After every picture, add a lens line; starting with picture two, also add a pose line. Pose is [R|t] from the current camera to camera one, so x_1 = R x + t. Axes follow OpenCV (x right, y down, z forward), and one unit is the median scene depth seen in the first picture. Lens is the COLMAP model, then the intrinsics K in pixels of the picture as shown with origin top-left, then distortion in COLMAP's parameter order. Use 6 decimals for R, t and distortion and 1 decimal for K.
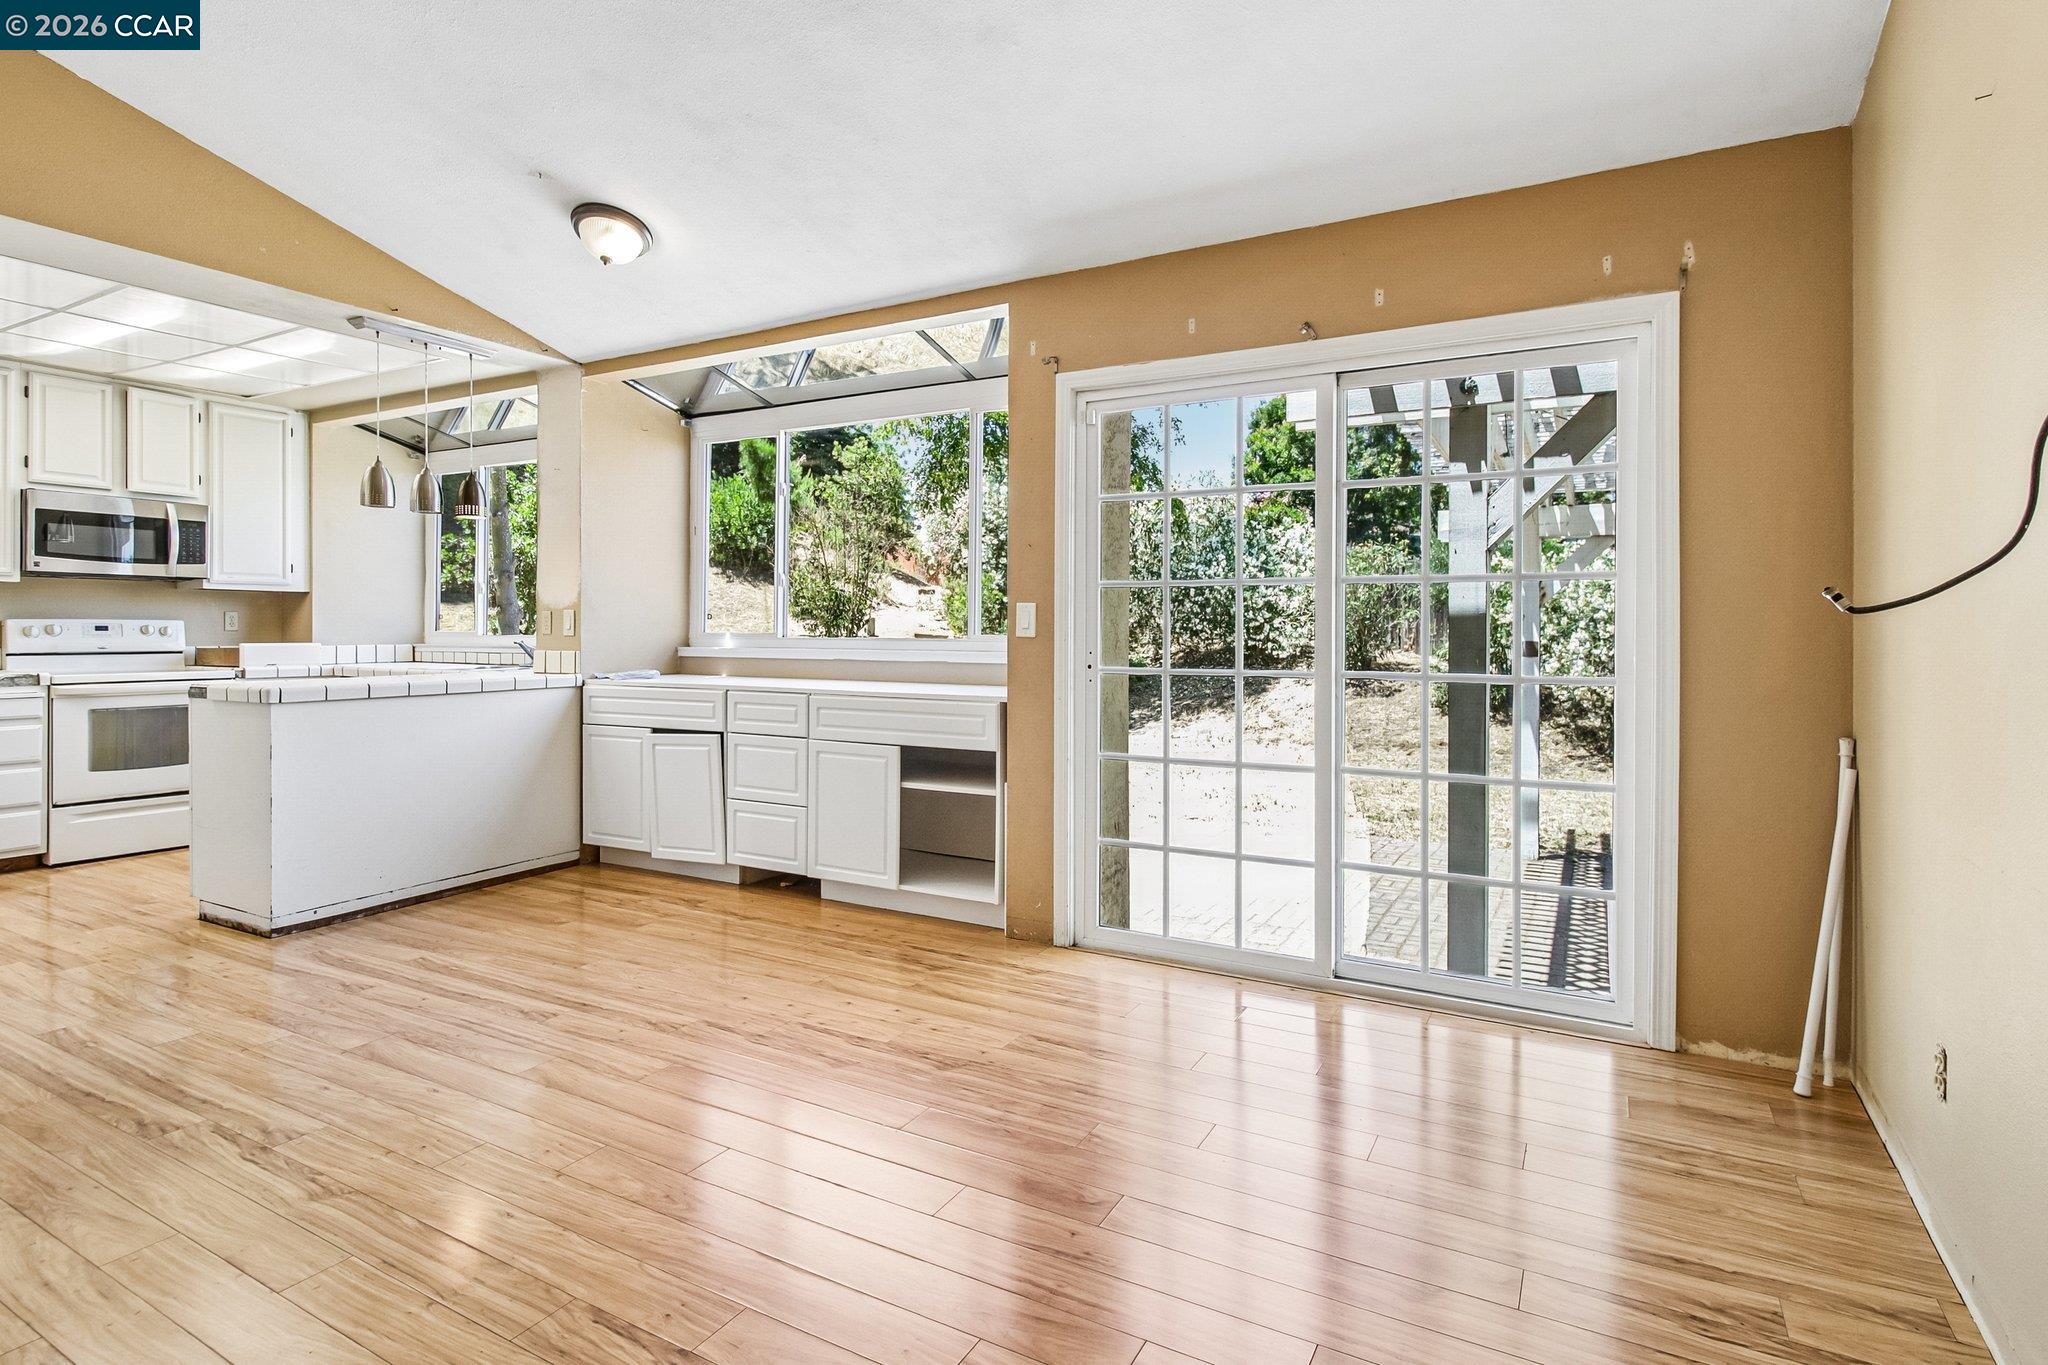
lens RADIAL K [[1046.4, 0, 1028.2], [0, 1046.4, 636.4], [0, 0, 1]] dist [0.023648, -0.017688]
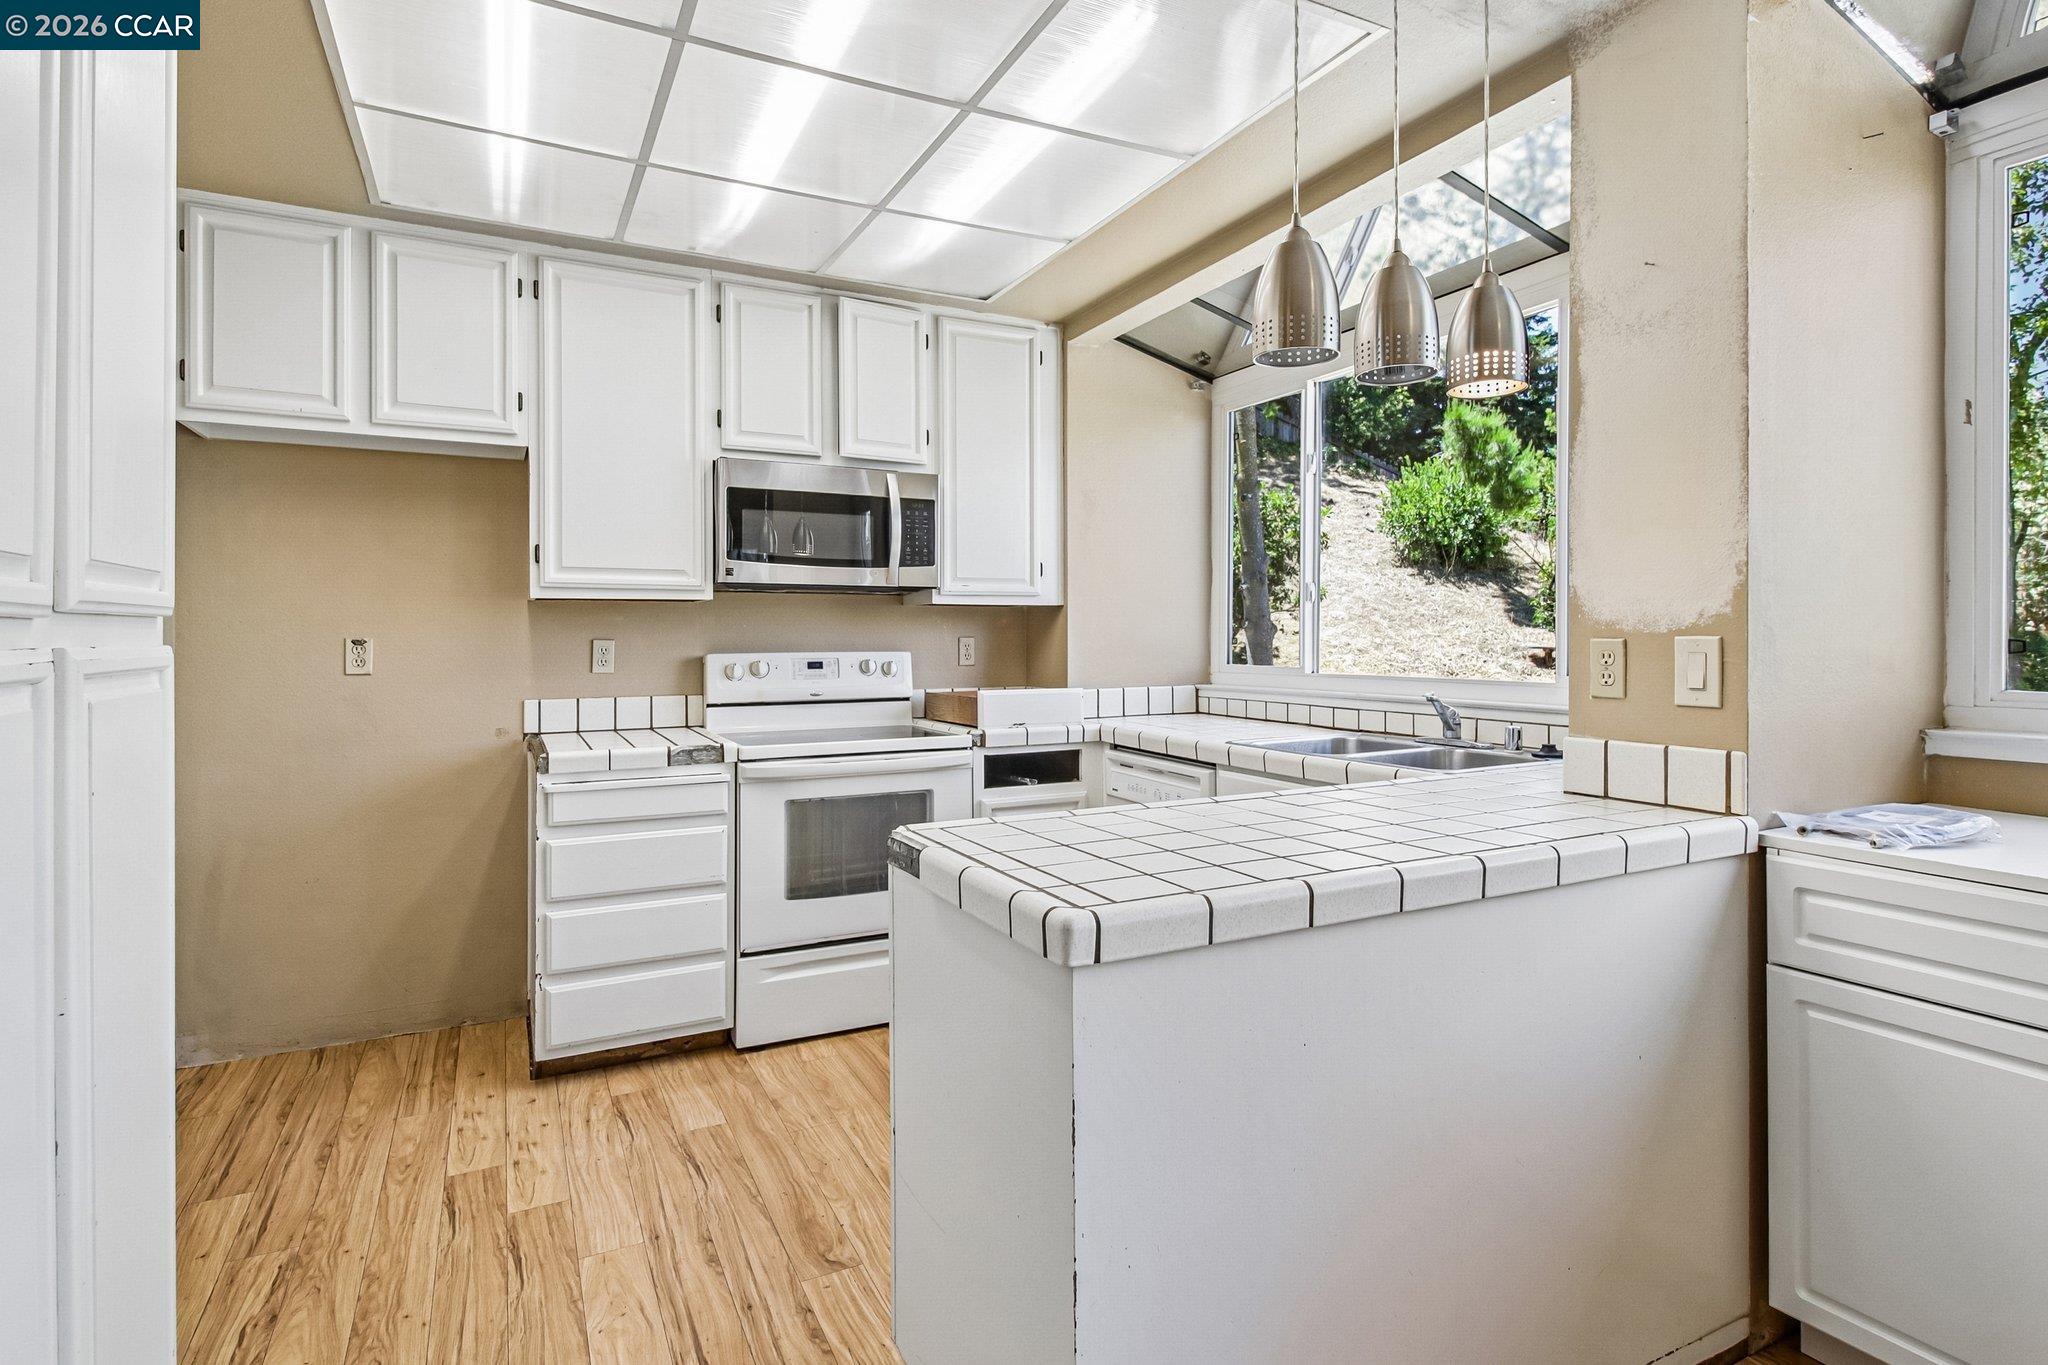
lens RADIAL K [[1046.4, 0, 1028.2], [0, 1046.4, 636.4], [0, 0, 1]] dist [0.023648, -0.017688]
pose [[0.832293, -0.006776, -0.554294, -0.388733], [0.003526, 0.999970, -0.006929, -0.021257], [0.554325, 0.003812, 0.832292, 0.513037]]
